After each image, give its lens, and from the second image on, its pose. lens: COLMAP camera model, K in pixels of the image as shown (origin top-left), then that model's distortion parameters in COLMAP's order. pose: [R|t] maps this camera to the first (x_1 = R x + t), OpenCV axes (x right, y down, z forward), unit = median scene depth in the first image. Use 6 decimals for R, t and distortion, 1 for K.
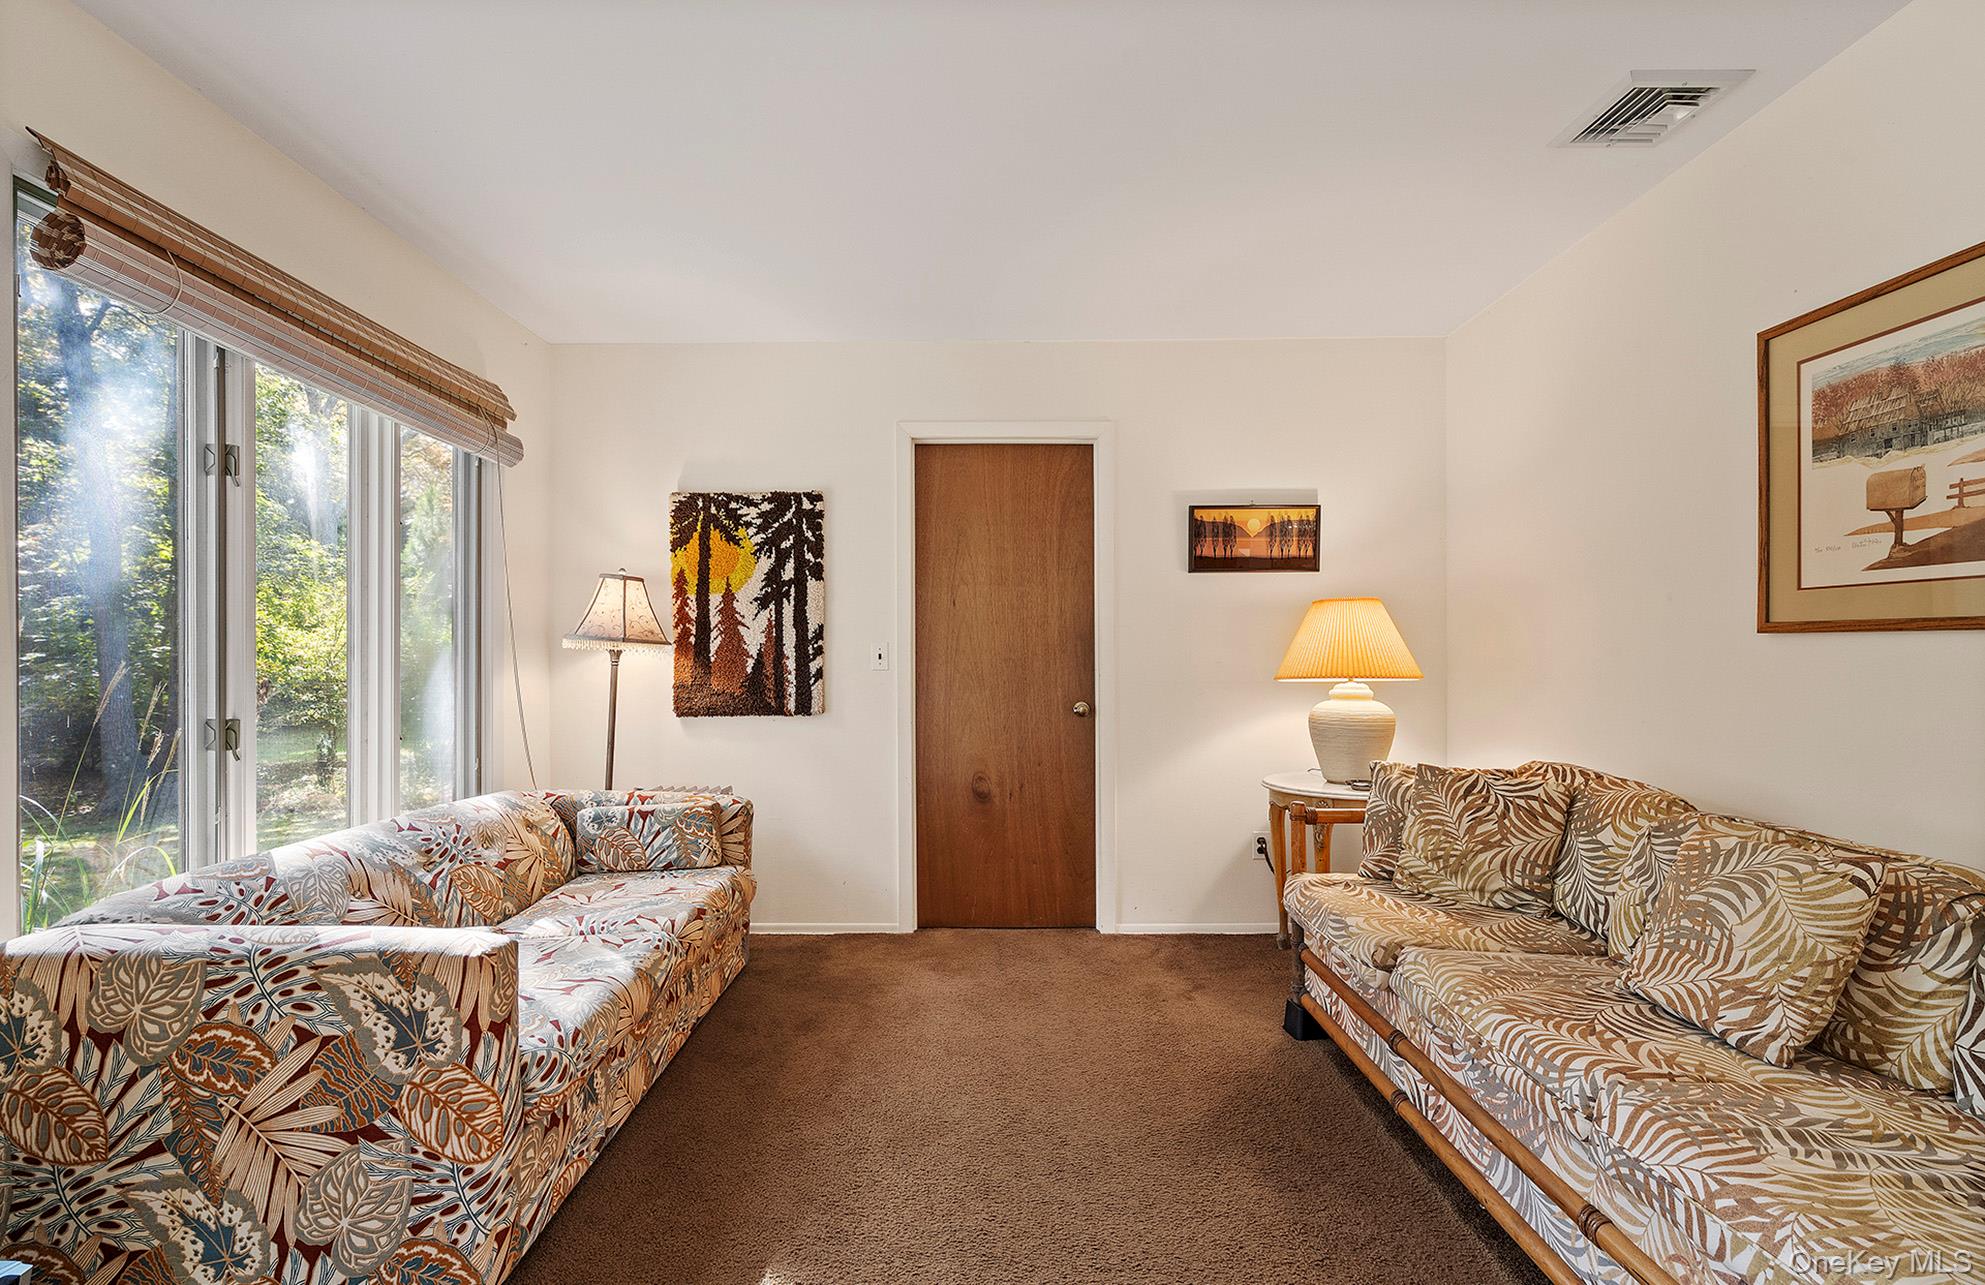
lens RADIAL K [[882.3, 0, 991.2], [0, 882.3, 663.3], [0, 0, 1]] dist [0.003736, -0.001256]
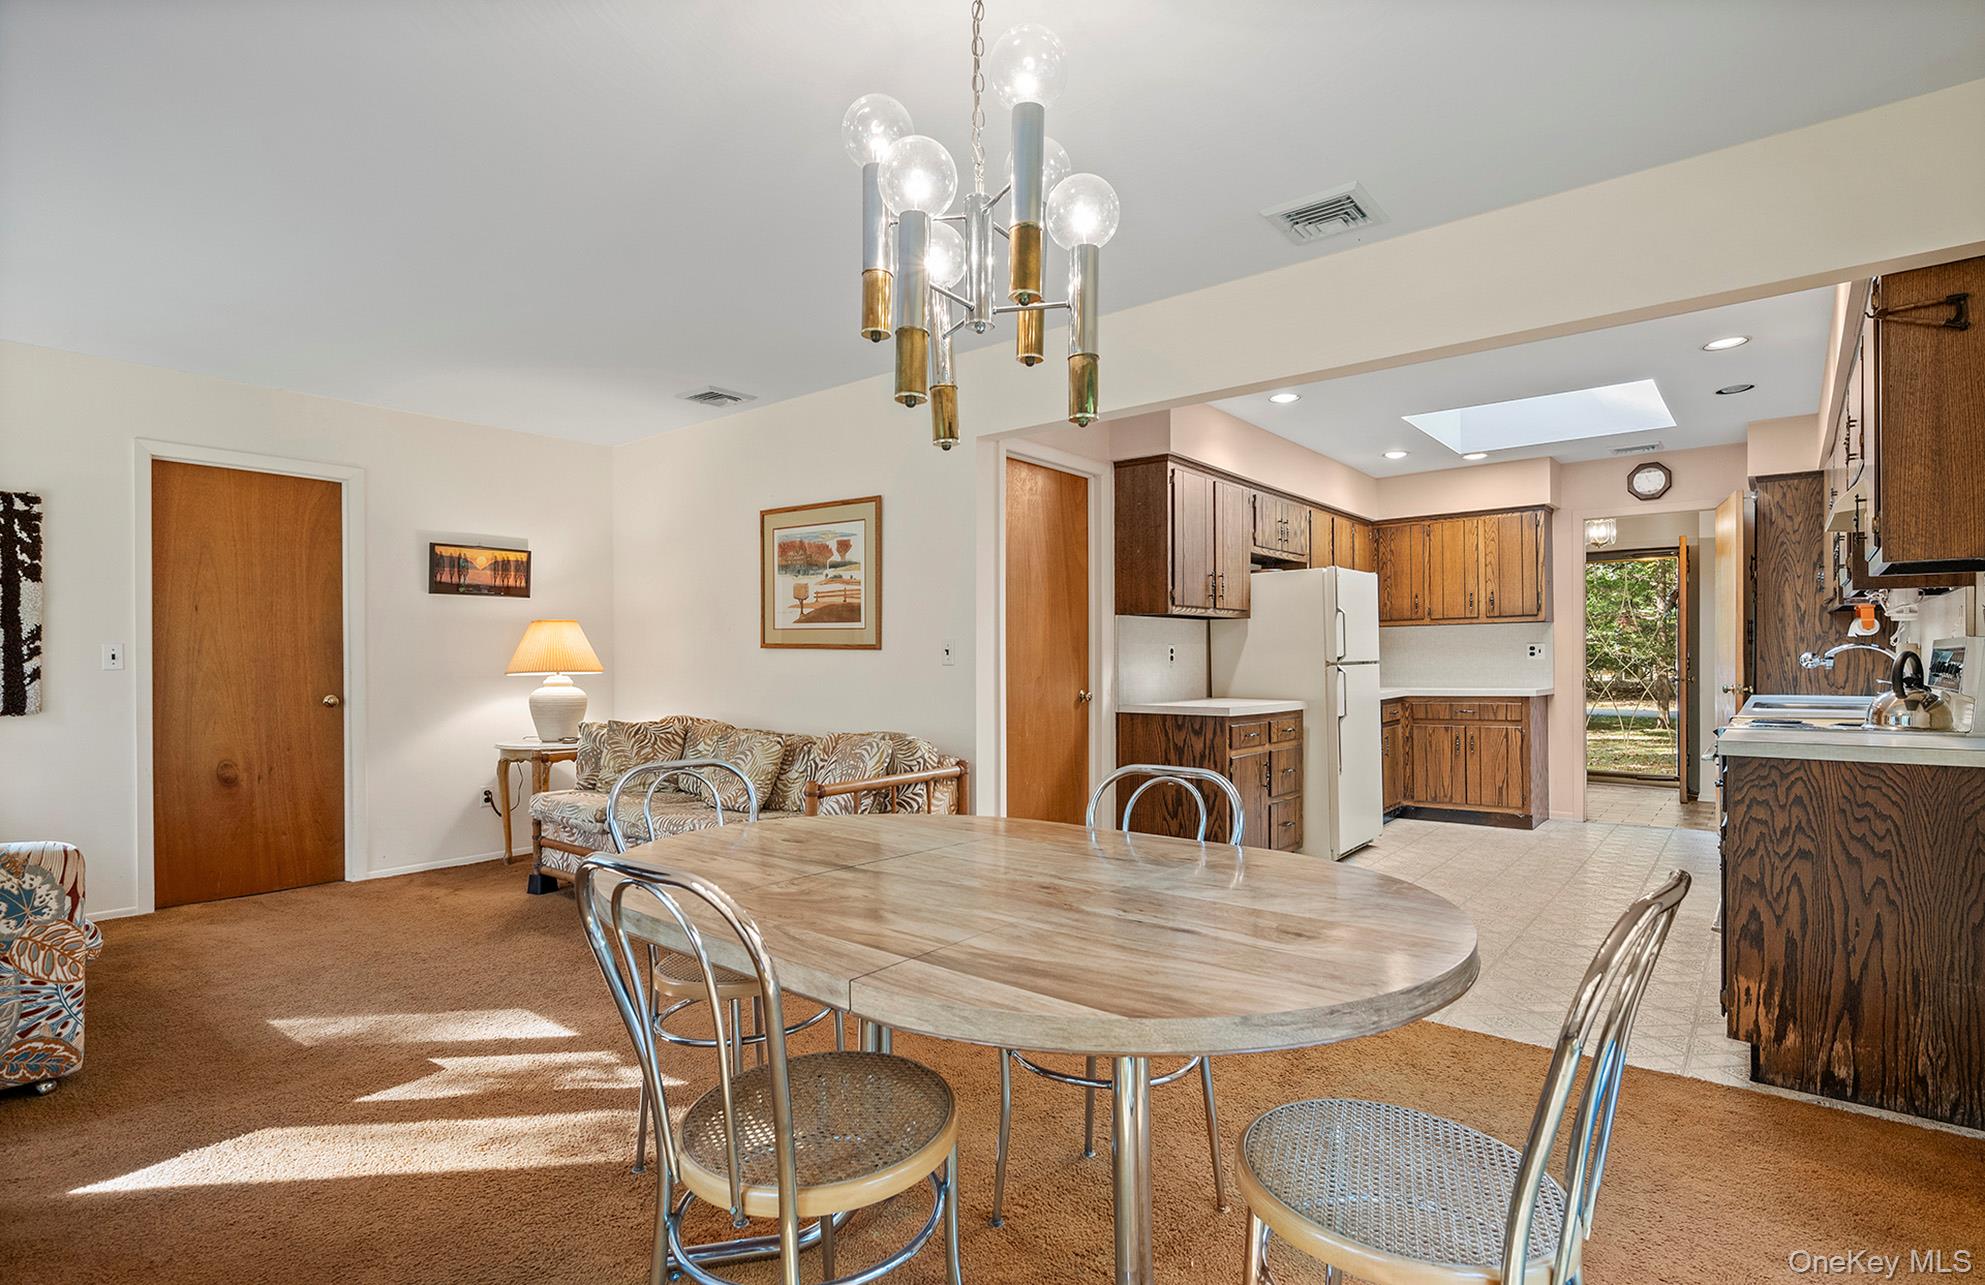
lens RADIAL K [[966.9, 0, 988.2], [0, 966.9, 659.6], [0, 0, 1]] dist [-0.002682, -0.000678]
pose [[0.633480, 0.000950, 0.773759, -0.392337], [0.002431, 0.999992, -0.003218, 0.001823], [-0.773756, 0.003919, 0.633472, -0.596216]]
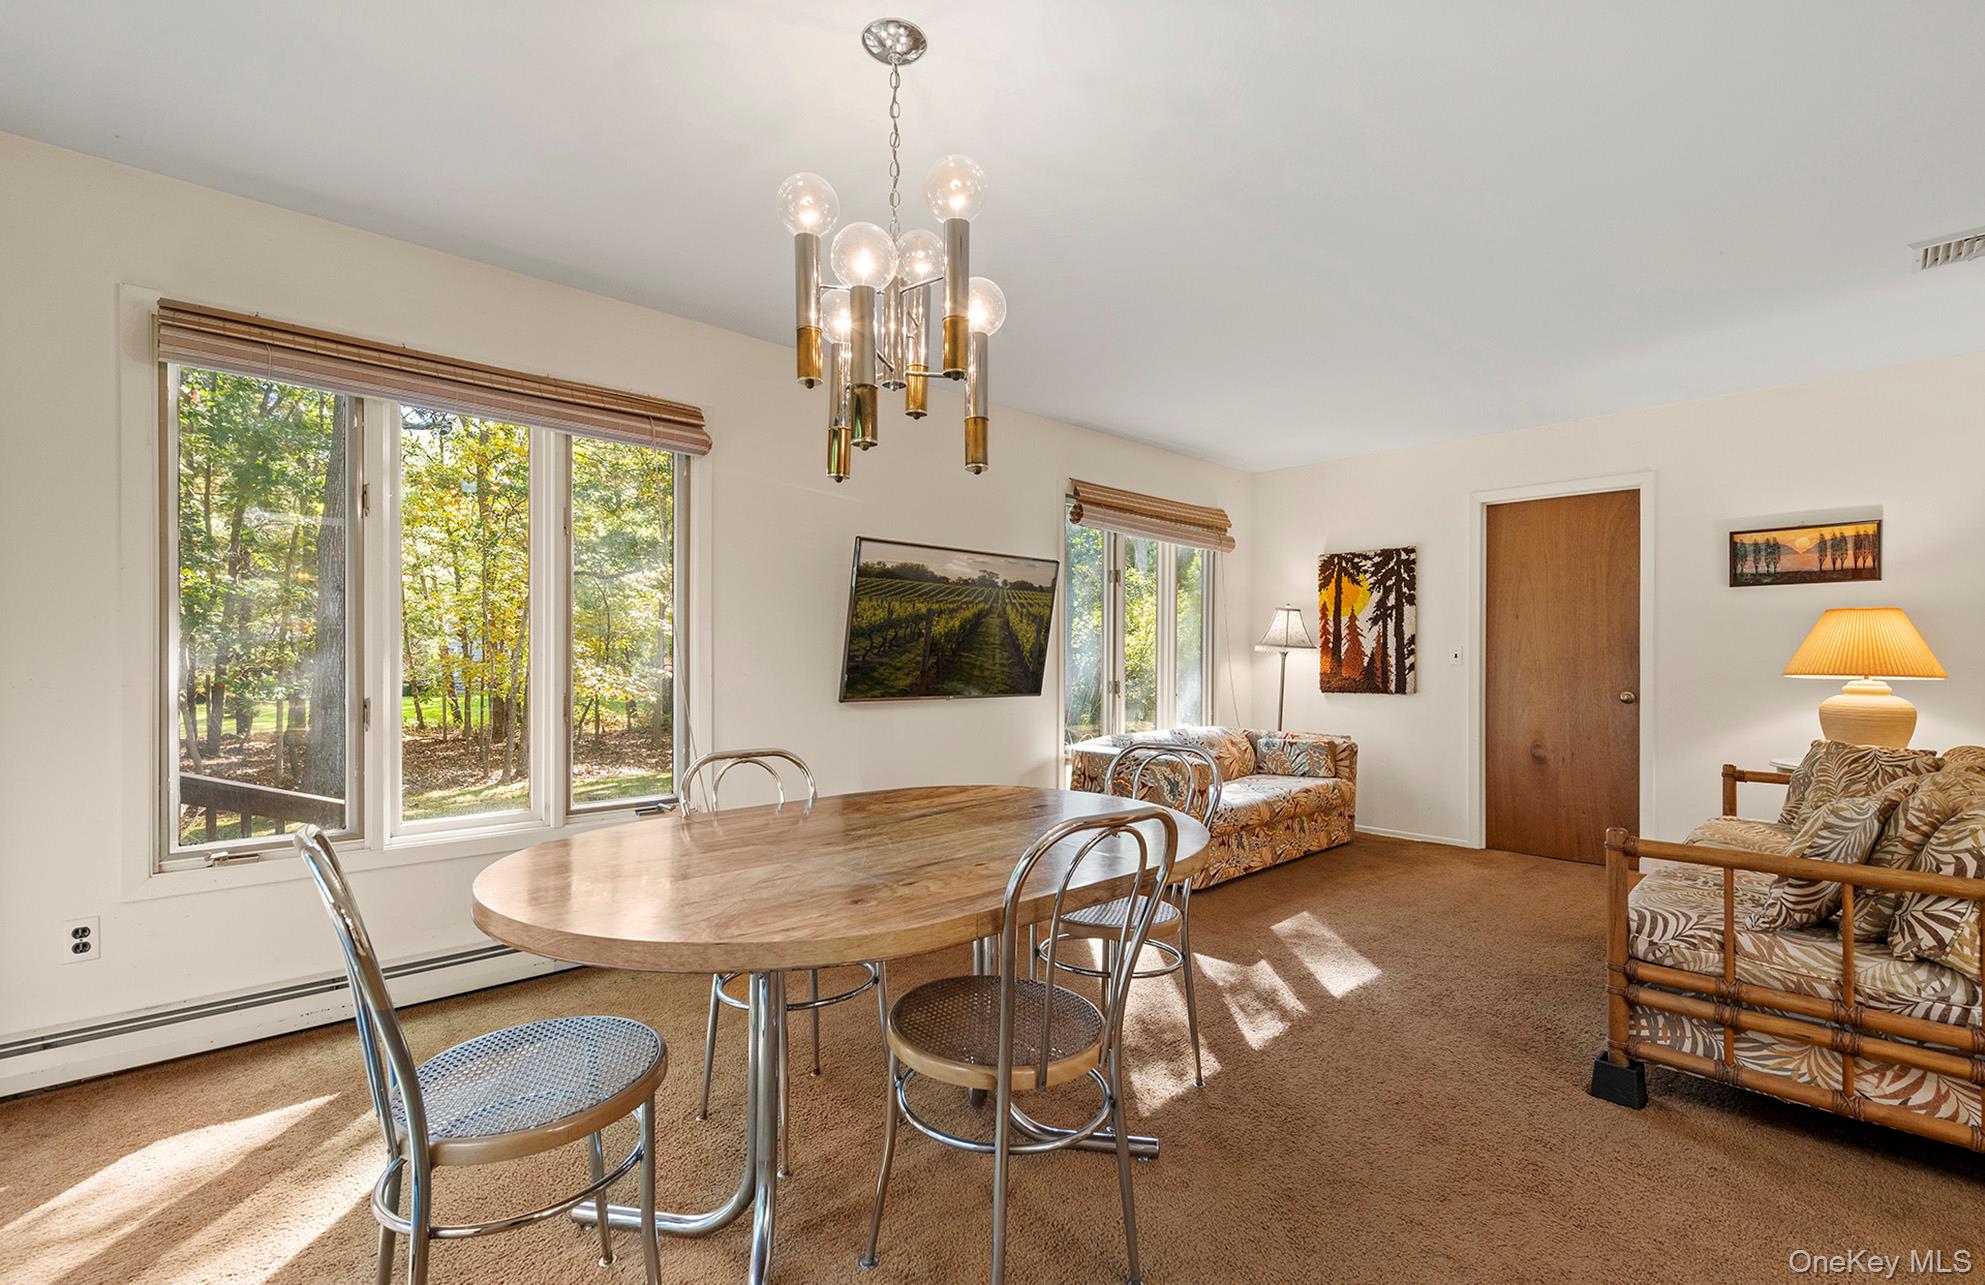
lens RADIAL K [[882.3, 0, 993.6], [0, 882.3, 659.2], [0, 0, 1]] dist [0.003736, -0.001256]
pose [[0.690350, 0.005955, -0.723451, 0.442604], [-0.005650, 0.999980, 0.002839, -0.002070], [0.723453, 0.002128, 0.690370, -0.615703]]
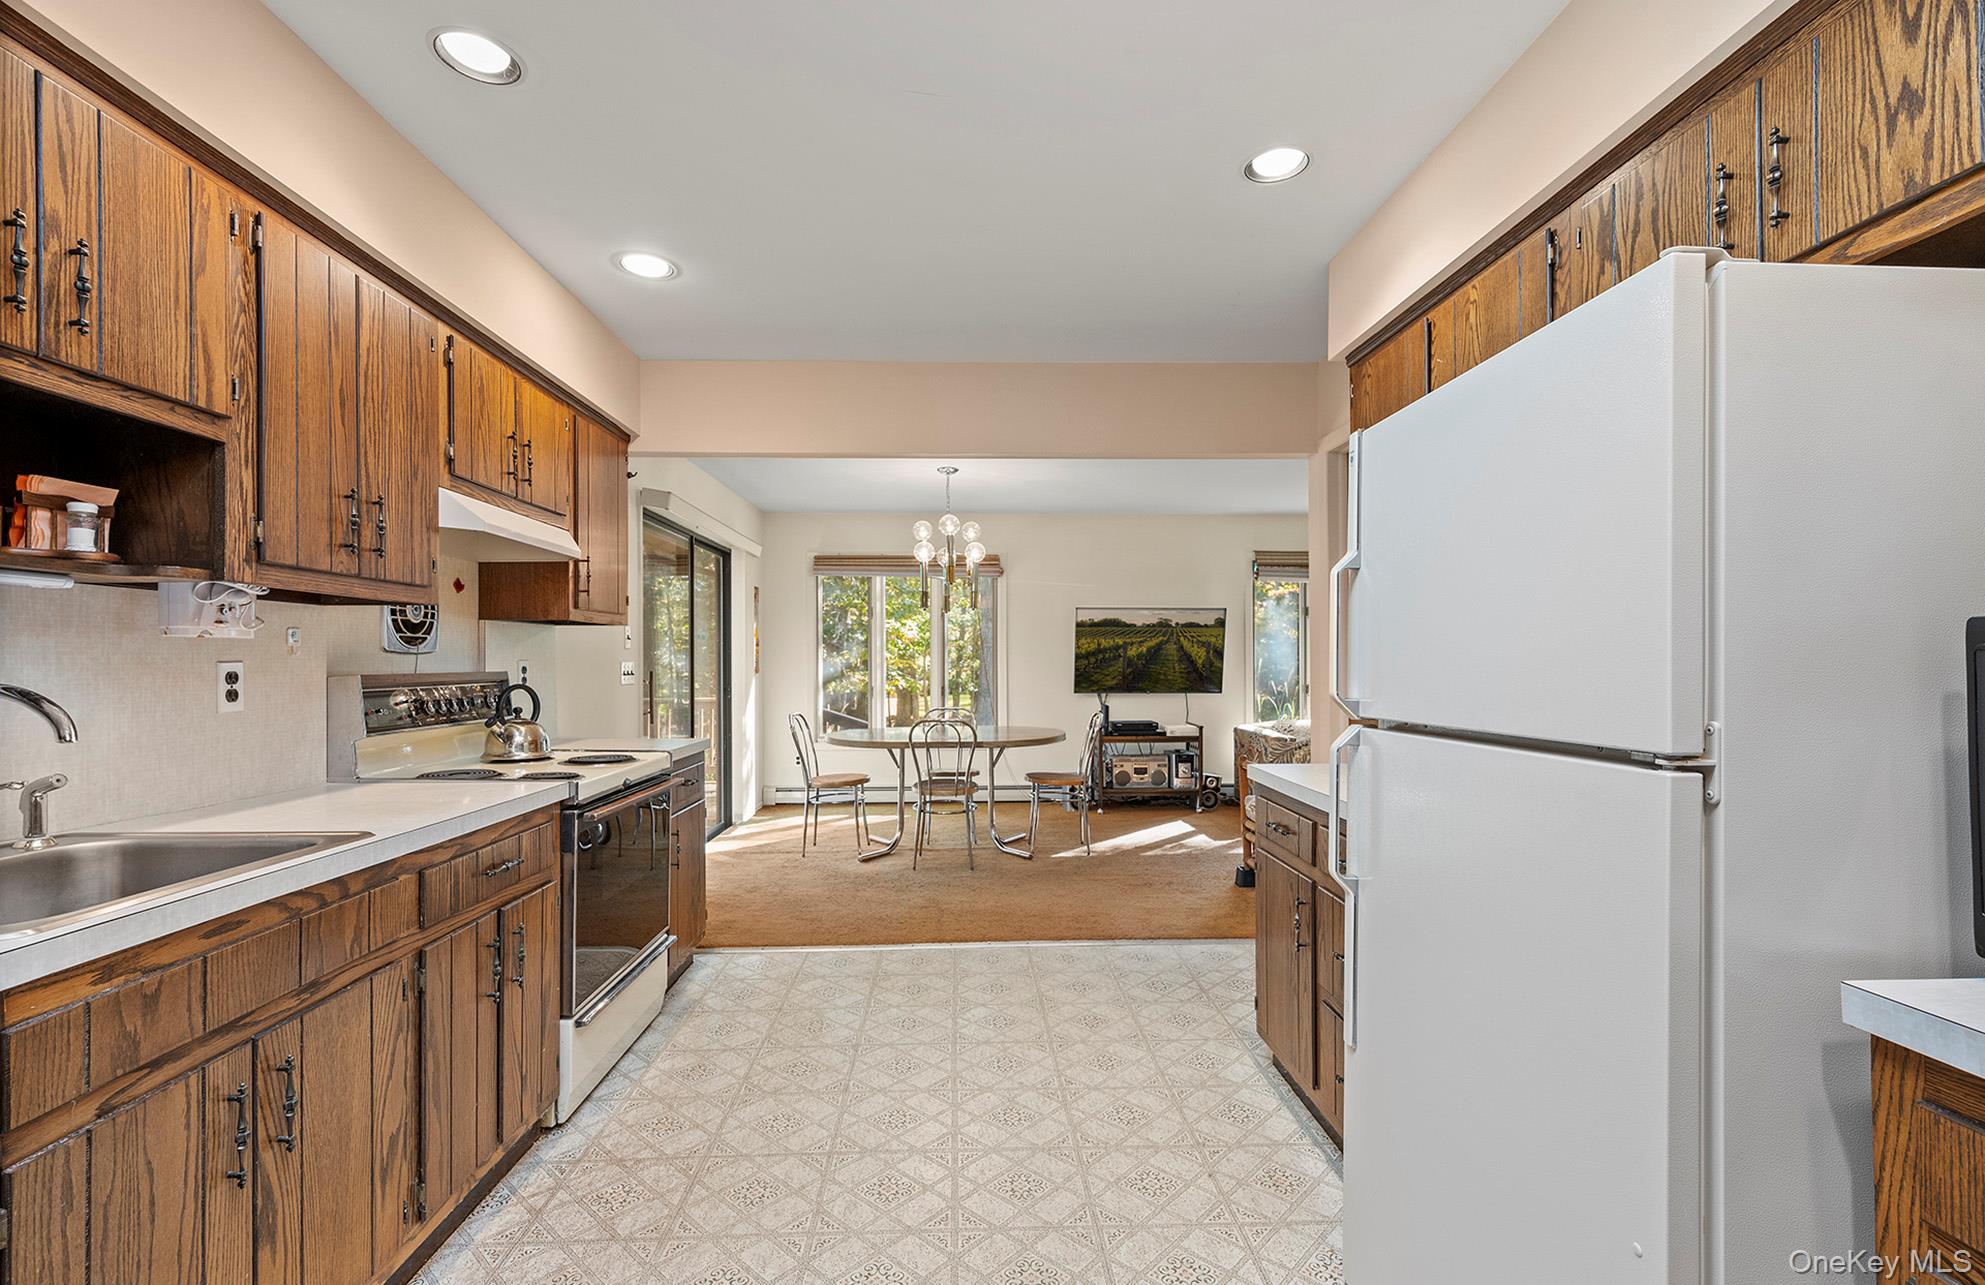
lens RADIAL K [[882.3, 0, 982.0], [0, 882.3, 634.2], [0, 0, 1]] dist [0.003736, -0.001256]
pose [[0.031110, -0.026074, -0.999176, 1.686736], [0.003214, 0.999657, -0.025986, -0.030946], [0.999511, -0.002403, 0.031183, -0.258765]]
